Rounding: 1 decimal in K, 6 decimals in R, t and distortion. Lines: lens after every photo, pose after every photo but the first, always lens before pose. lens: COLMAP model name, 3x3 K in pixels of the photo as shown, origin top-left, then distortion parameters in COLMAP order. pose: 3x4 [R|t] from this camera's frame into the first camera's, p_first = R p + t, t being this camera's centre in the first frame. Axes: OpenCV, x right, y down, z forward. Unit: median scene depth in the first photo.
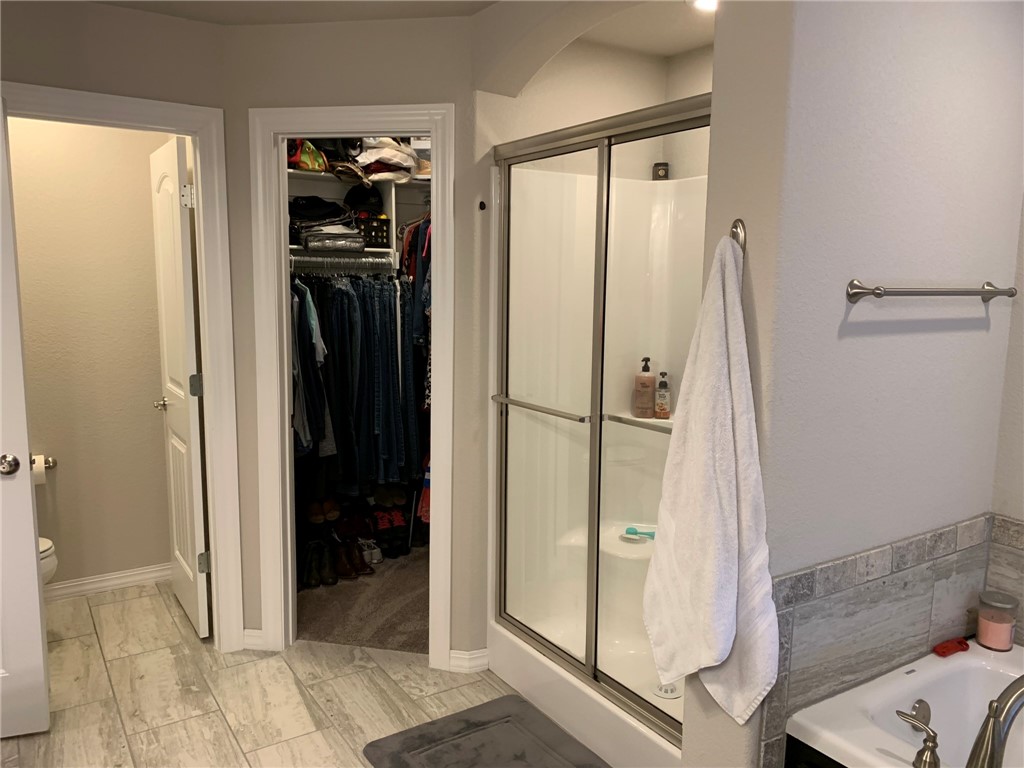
lens RADIAL K [[780.8, 0, 495.2], [0, 780.8, 389.4], [0, 0, 1]] dist [0.012645, -0.011137]
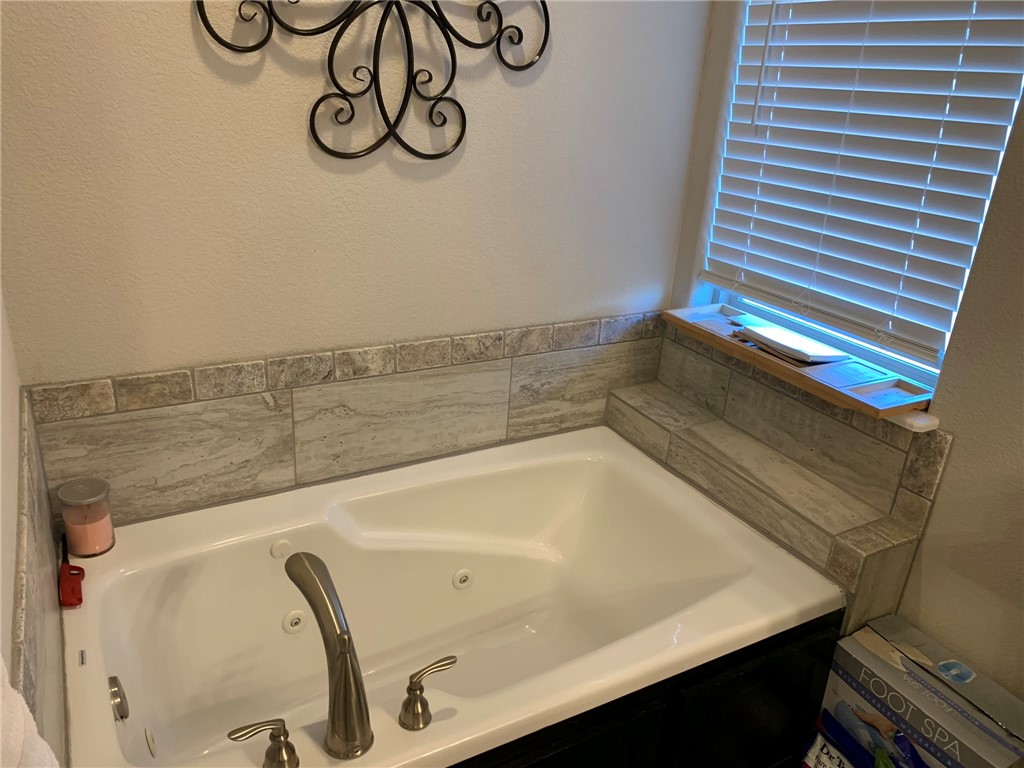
lens RADIAL K [[780.0, 0, 512.0], [0, 780.0, 384.0], [0, 0, 1]] dist [0.063772, -0.089720]
pose [[0.061630, -0.387373, 0.919861, 0.019734], [0.087949, 0.920135, 0.381596, -0.073544], [-0.994217, 0.057384, 0.090777, 0.512895]]
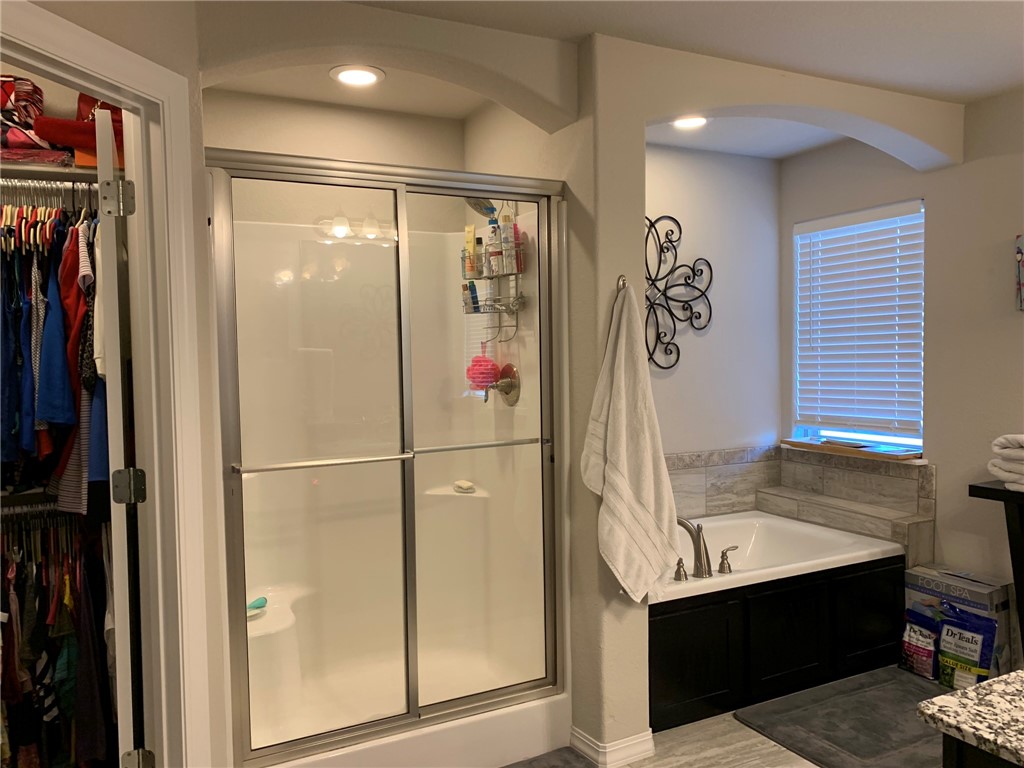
lens RADIAL K [[790.3, 0, 512.0], [0, 790.3, 384.0], [0, 0, 1]] dist [0.036806, -0.005982]
pose [[0.093540, -0.048507, 0.994433, -0.939328], [0.163120, 0.986062, 0.032755, -0.068292], [-0.982162, 0.159148, 0.100149, 0.815925]]
